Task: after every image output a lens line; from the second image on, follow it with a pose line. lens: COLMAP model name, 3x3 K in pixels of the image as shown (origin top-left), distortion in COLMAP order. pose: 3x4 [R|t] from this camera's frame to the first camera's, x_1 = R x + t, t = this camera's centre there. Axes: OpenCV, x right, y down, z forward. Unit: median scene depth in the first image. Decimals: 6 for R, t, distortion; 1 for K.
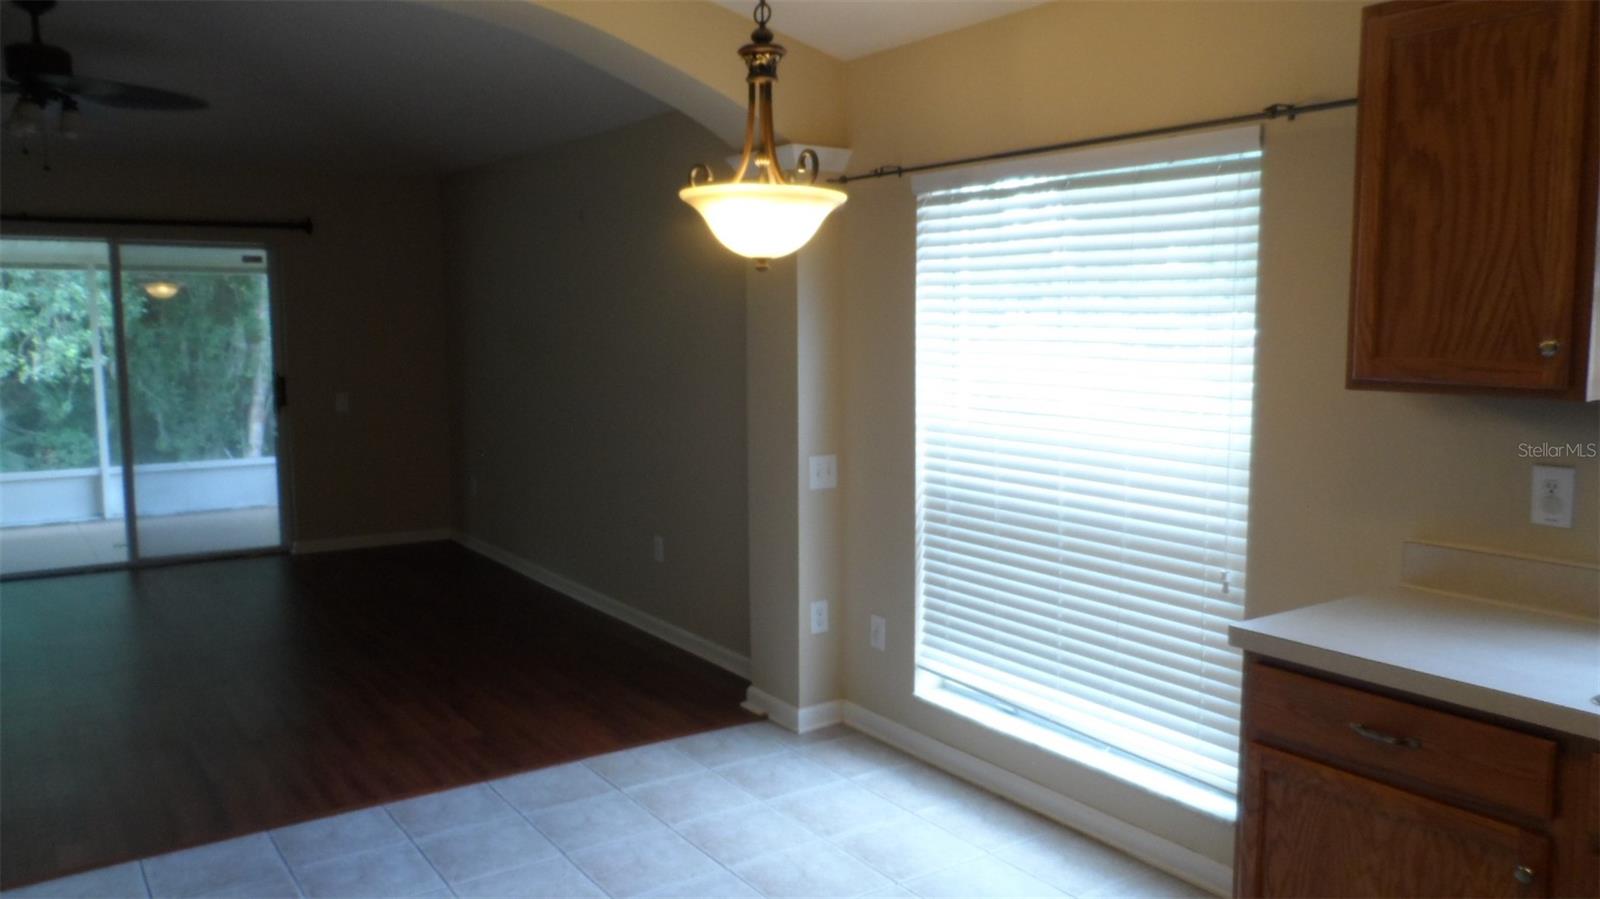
lens RADIAL K [[1219.0, 0, 808.2], [0, 1219.0, 450.5], [0, 0, 1]] dist [0.030200, 0.004585]
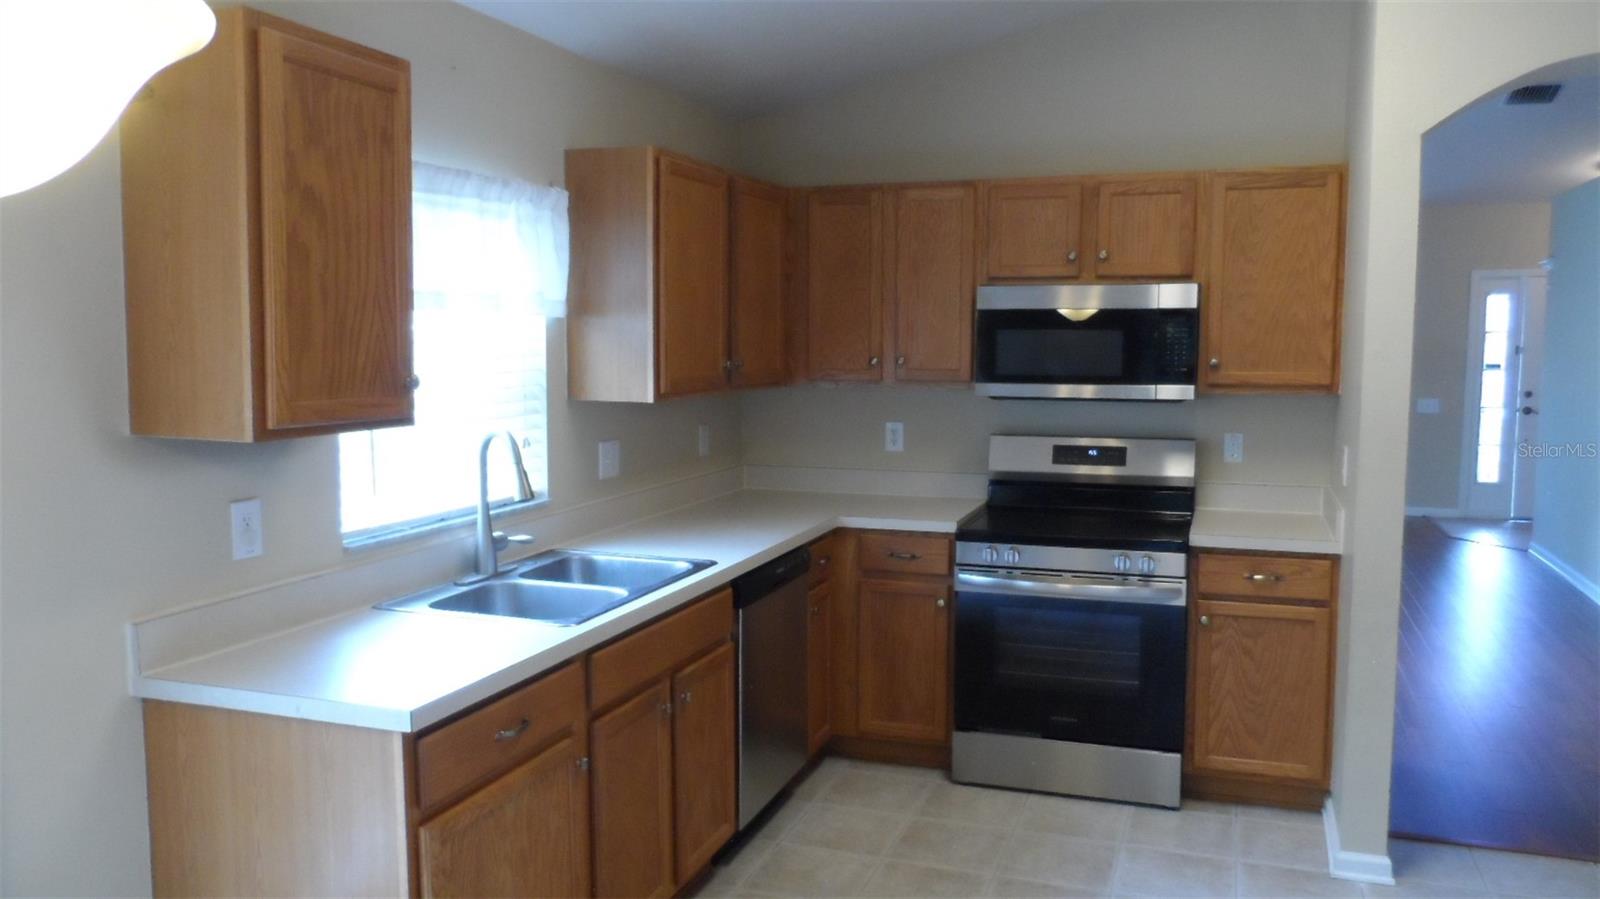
lens RADIAL K [[1219.0, 0, 808.2], [0, 1219.0, 450.5], [0, 0, 1]] dist [0.030200, 0.004585]
pose [[-0.596989, -0.069627, 0.799222, -0.533746], [0.087320, 0.984668, 0.151007, -0.153229], [-0.797483, 0.159938, -0.581756, 1.309253]]
